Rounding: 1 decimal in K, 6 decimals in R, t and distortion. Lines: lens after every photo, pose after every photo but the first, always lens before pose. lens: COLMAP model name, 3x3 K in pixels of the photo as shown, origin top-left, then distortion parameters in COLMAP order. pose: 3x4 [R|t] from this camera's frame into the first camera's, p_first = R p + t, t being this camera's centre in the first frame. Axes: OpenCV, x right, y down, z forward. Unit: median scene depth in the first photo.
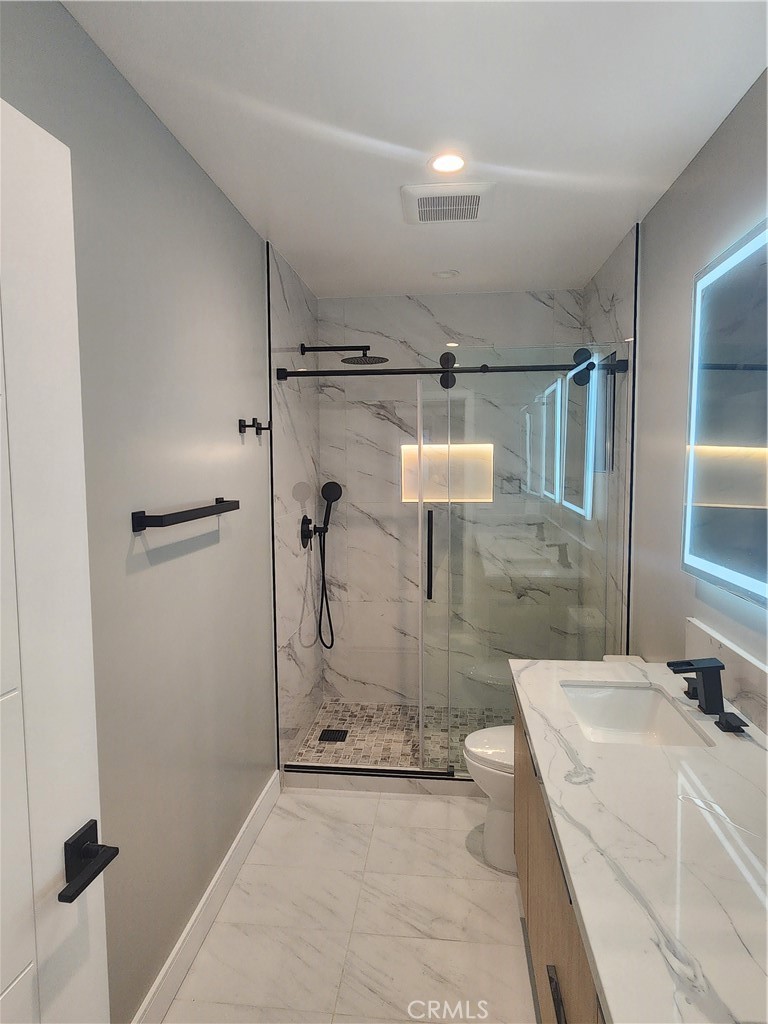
lens RADIAL K [[618.6, 0, 387.7], [0, 618.6, 511.2], [0, 0, 1]] dist [0.004877, -0.001810]
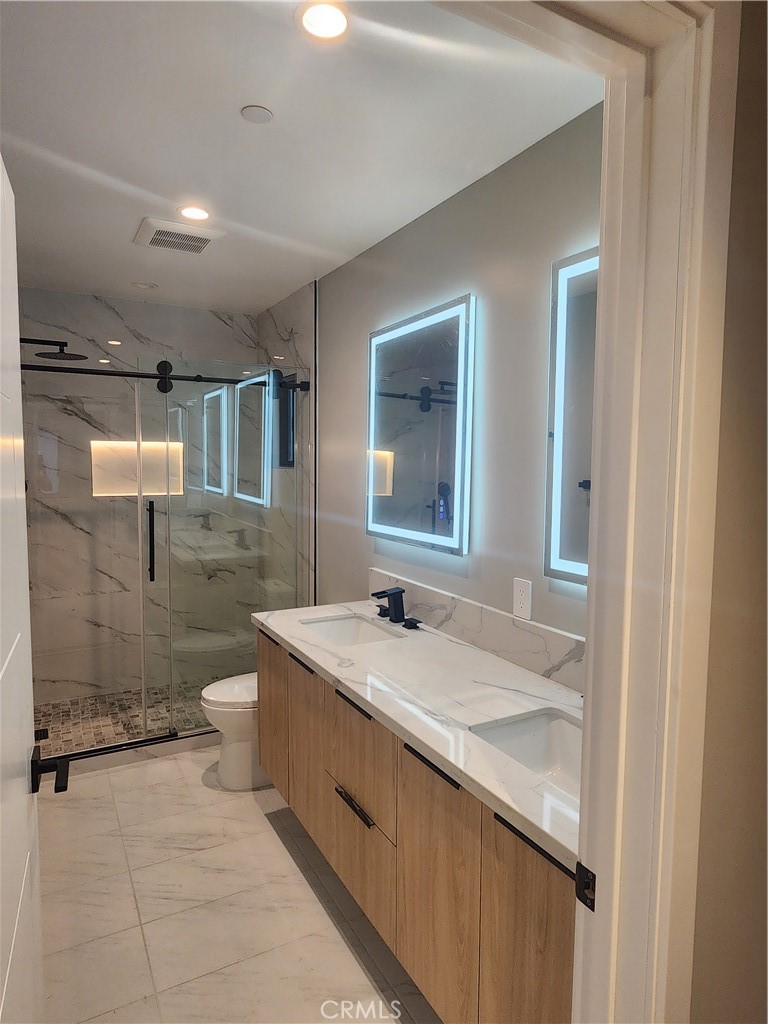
lens RADIAL K [[618.6, 0, 378.6], [0, 618.6, 510.6], [0, 0, 1]] dist [0.004877, -0.001810]
pose [[0.823622, -0.032920, 0.566183, -0.188364], [0.031756, 0.999425, 0.011915, 0.012849], [-0.566249, 0.008166, 0.824194, -0.123808]]
